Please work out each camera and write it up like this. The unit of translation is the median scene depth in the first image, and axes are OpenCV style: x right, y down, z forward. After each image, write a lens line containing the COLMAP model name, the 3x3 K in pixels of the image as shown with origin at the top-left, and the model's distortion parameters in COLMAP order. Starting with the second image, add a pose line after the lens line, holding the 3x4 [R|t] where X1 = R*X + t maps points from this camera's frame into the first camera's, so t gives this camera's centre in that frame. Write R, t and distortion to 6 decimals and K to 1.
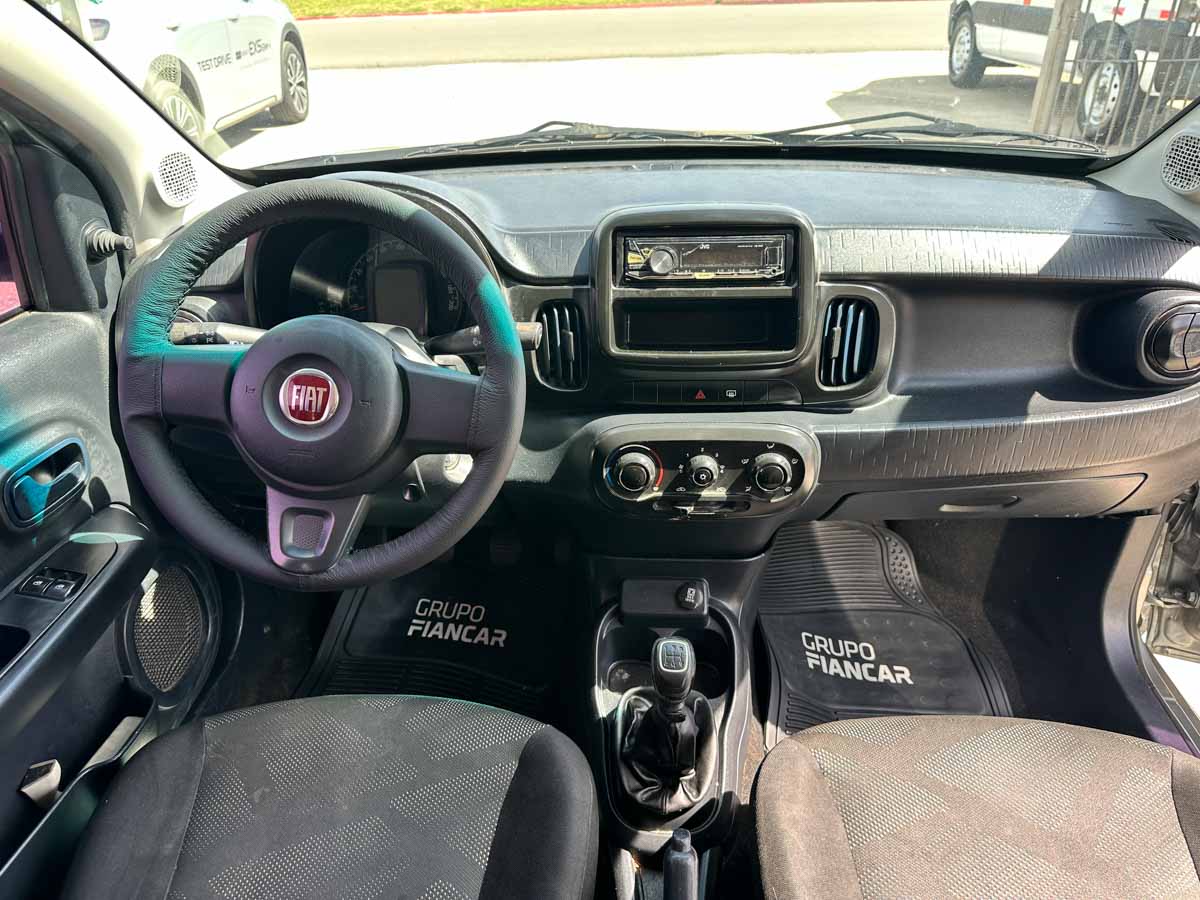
lens RADIAL K [[870.5, 0, 596.6], [0, 870.5, 446.4], [0, 0, 1]] dist [0.002849, -0.009768]
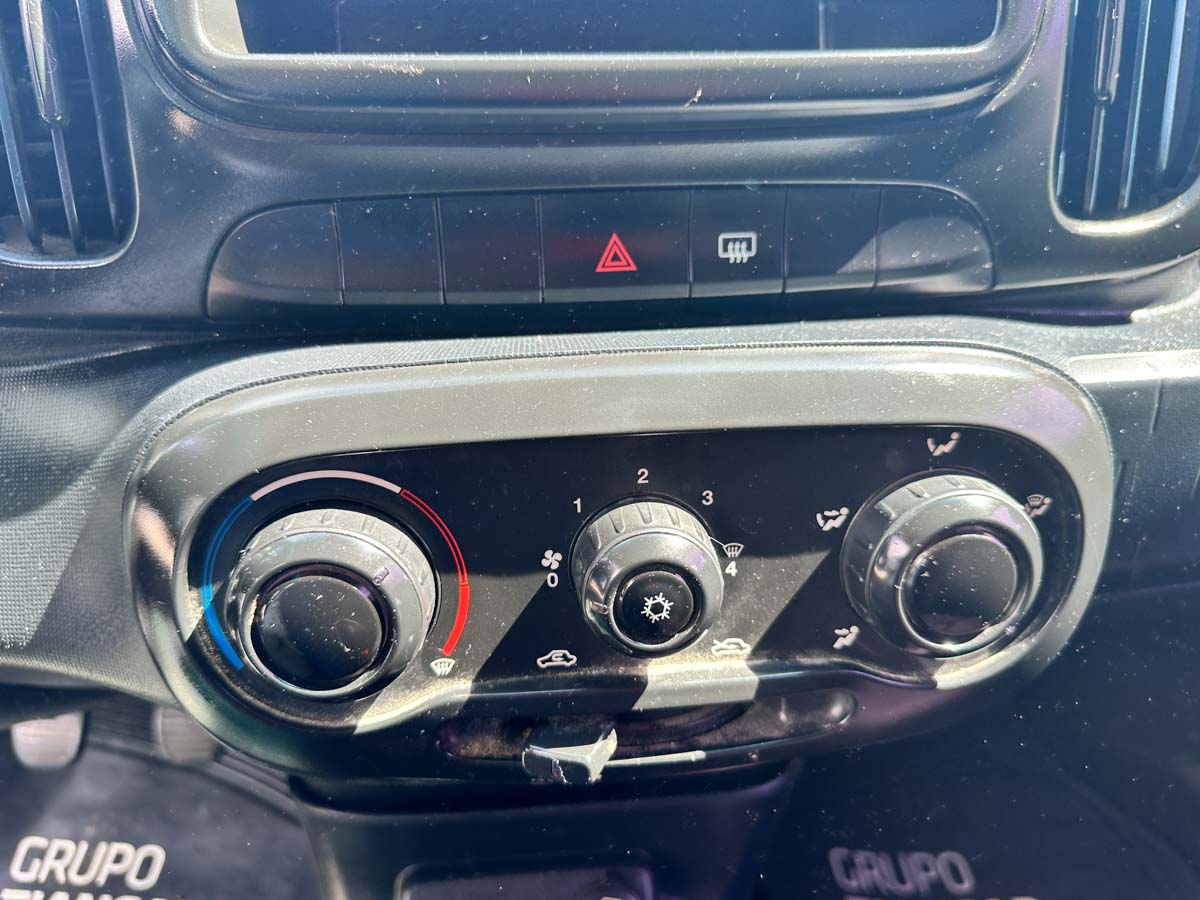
lens RADIAL K [[870.5, 0, 602.0], [0, 870.5, 446.6], [0, 0, 1]] dist [0.002849, -0.009768]
pose [[0.989470, -0.049936, 0.135852, 0.082026], [0.056610, 0.997349, -0.045712, 0.005515], [-0.133209, 0.052921, 0.989674, 0.779653]]
